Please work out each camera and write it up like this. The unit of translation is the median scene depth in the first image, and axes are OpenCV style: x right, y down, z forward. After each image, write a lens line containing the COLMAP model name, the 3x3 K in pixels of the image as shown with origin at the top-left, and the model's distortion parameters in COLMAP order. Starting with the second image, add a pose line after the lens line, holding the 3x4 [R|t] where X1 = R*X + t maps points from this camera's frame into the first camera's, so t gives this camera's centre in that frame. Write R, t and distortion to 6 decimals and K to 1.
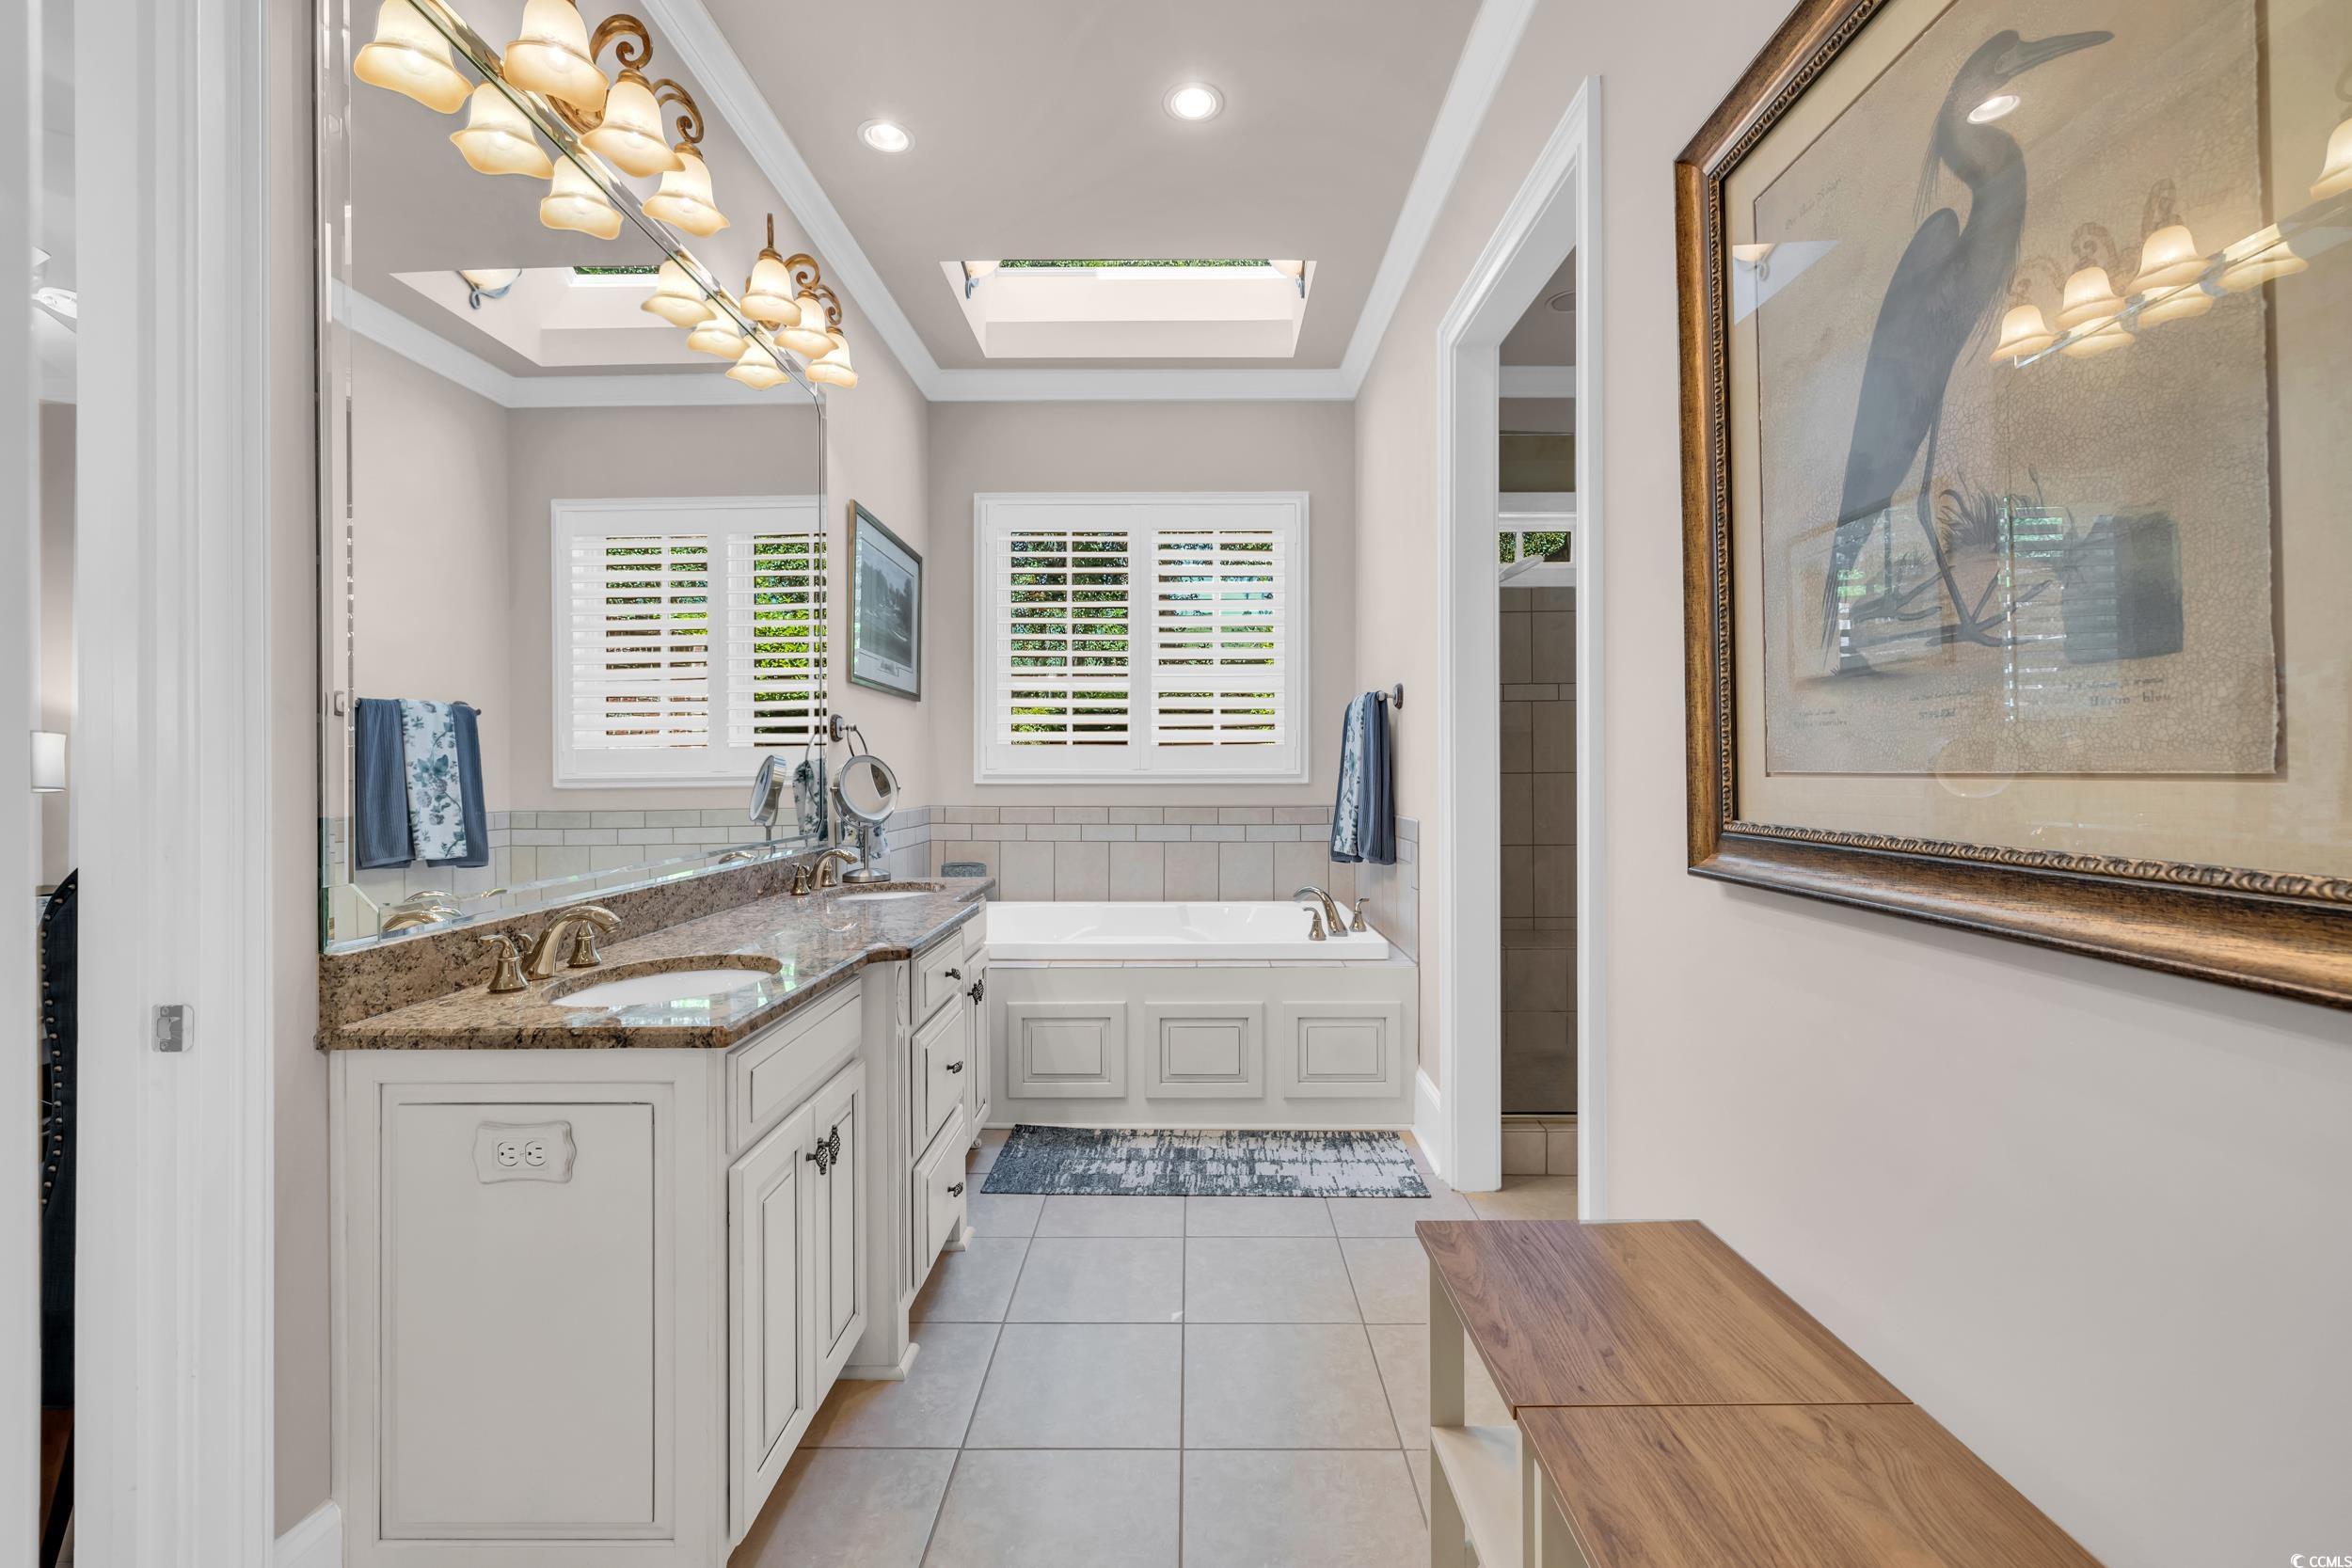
lens RADIAL K [[985.1, 0, 1177.3], [0, 985.1, 776.4], [0, 0, 1]] dist [0.002174, -0.000028]
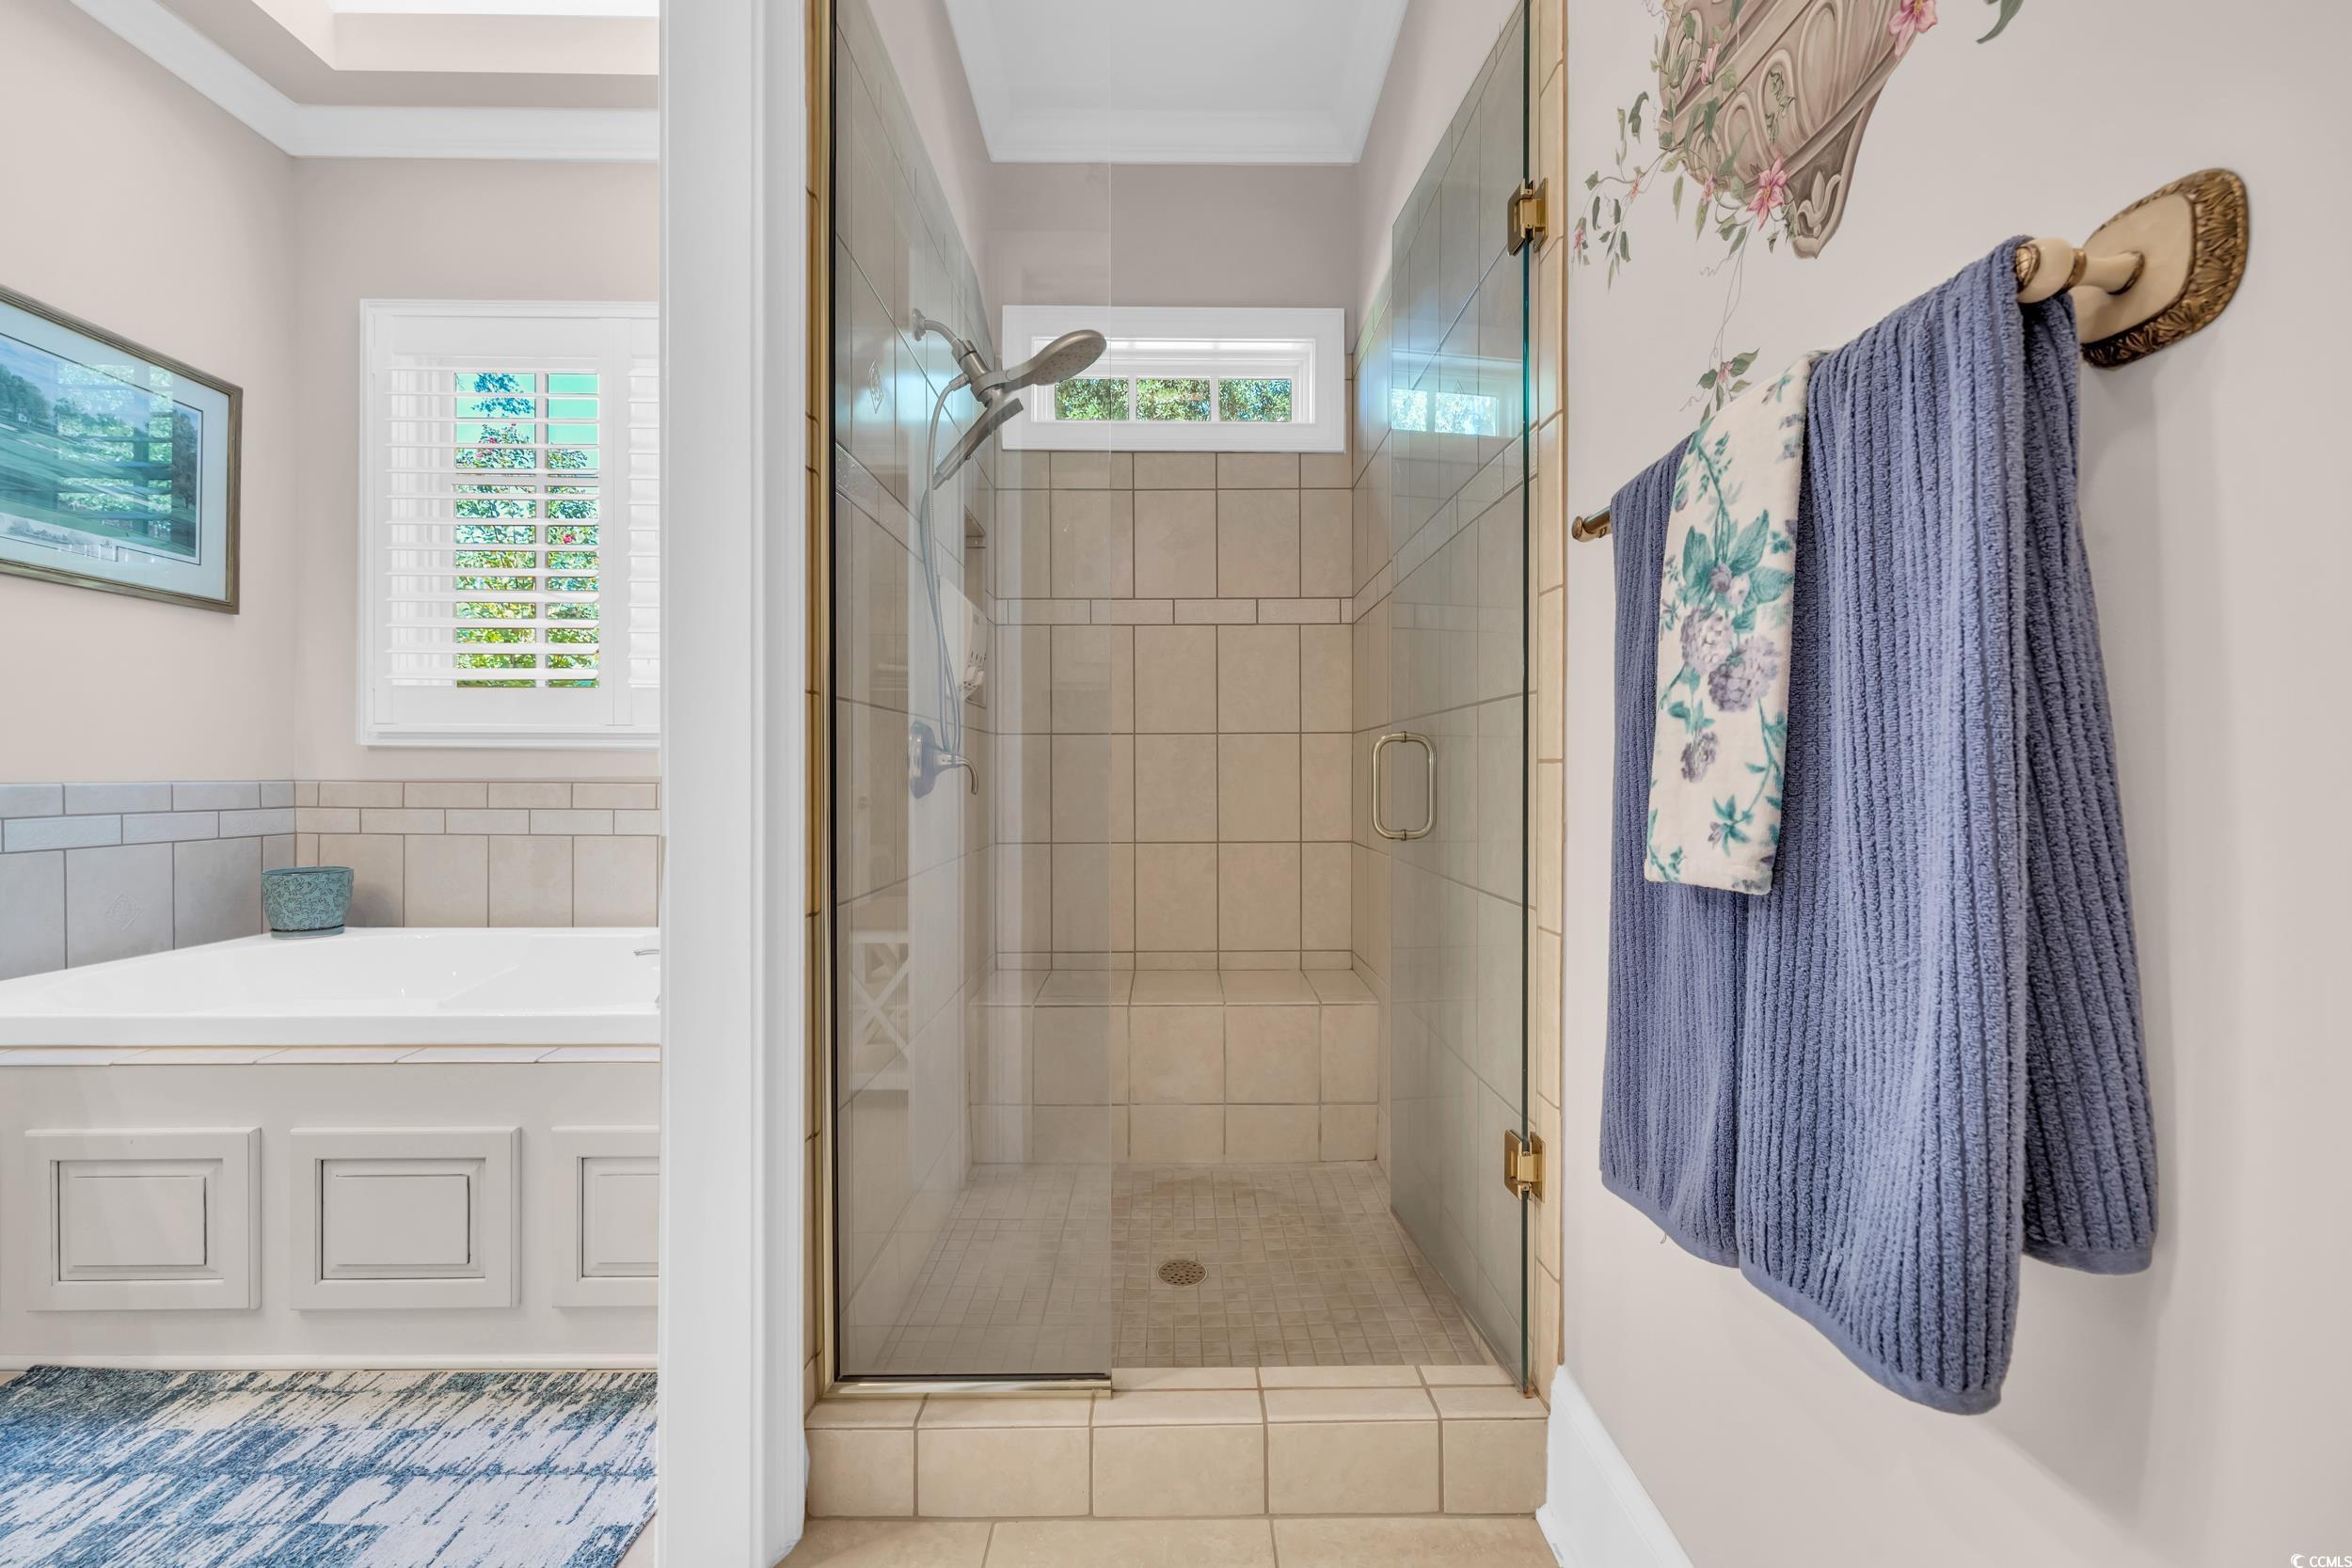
lens RADIAL K [[985.1, 0, 1182.4], [0, 985.1, 772.8], [0, 0, 1]] dist [0.002174, -0.000028]
pose [[0.999835, 0.000847, 0.018142, 0.462695], [-0.000726, 0.999978, -0.006666, 0.041689], [-0.018147, 0.006652, 0.999813, 0.479869]]
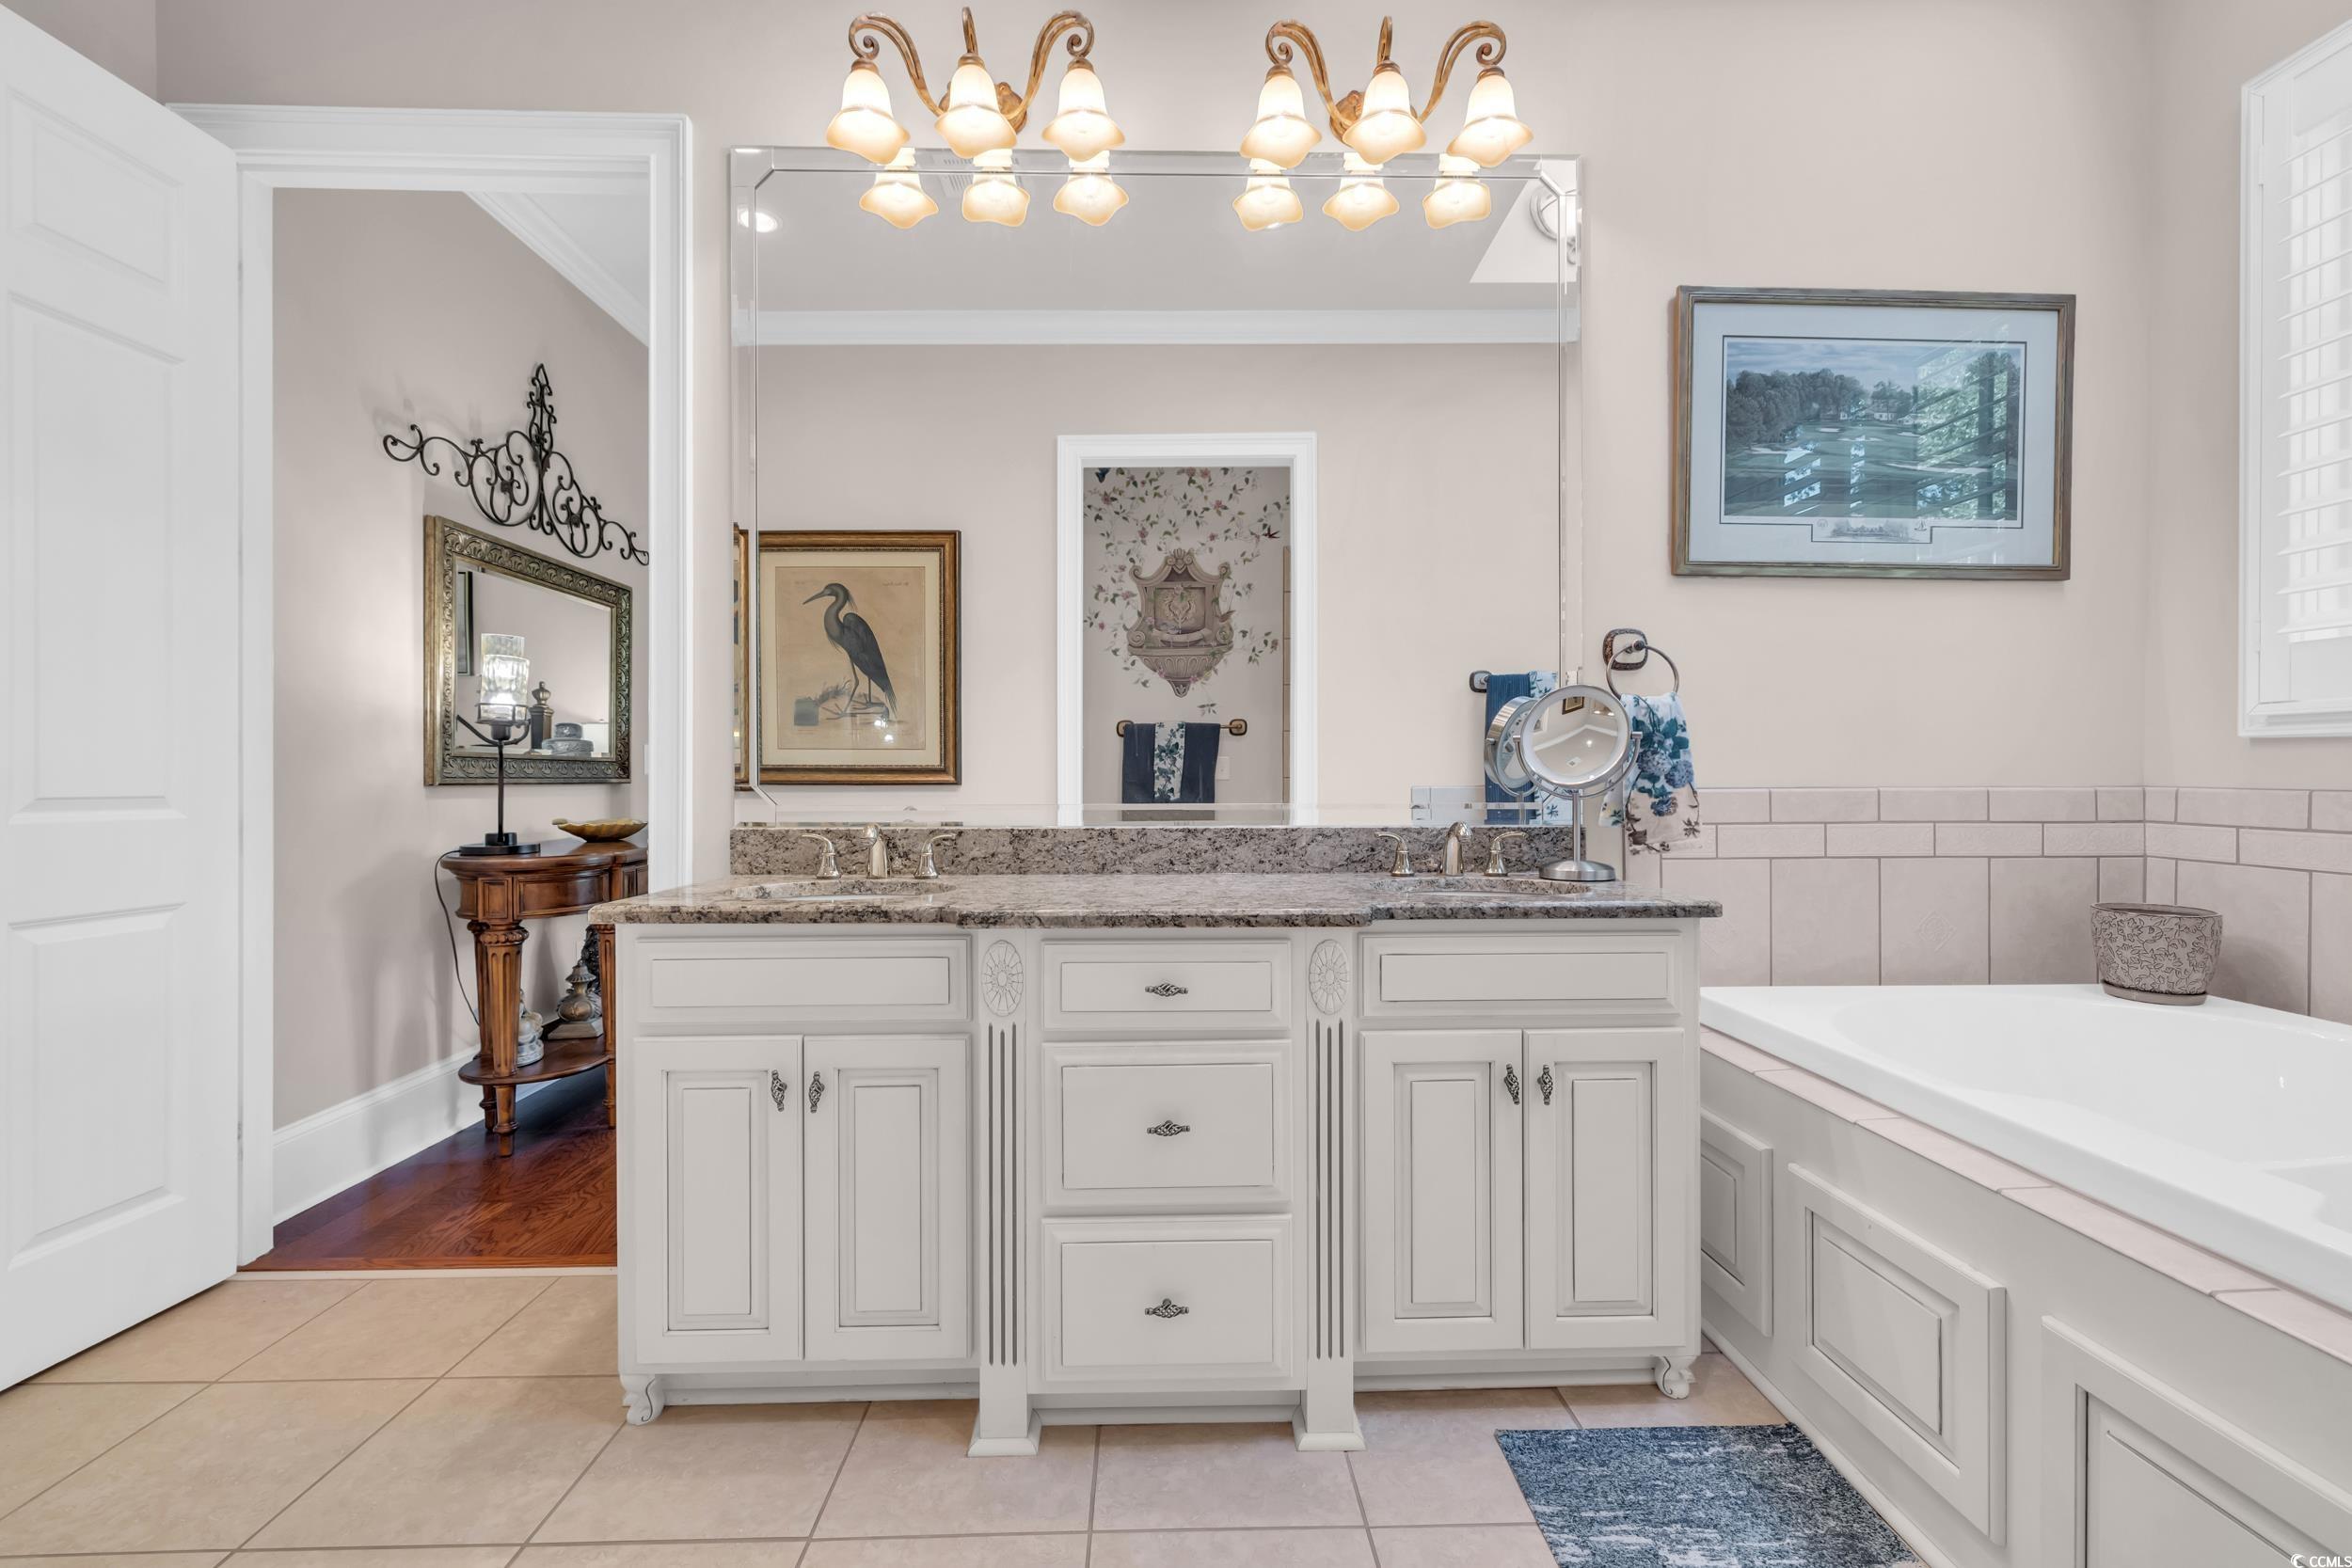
lens RADIAL K [[985.1, 0, 1182.9], [0, 985.1, 782.4], [0, 0, 1]] dist [0.002174, -0.000028]
pose [[0.032986, 0.006724, -0.999433, 0.324684], [-0.005198, 0.999965, 0.006556, 0.039313], [0.999442, 0.004979, 0.033020, 0.715883]]
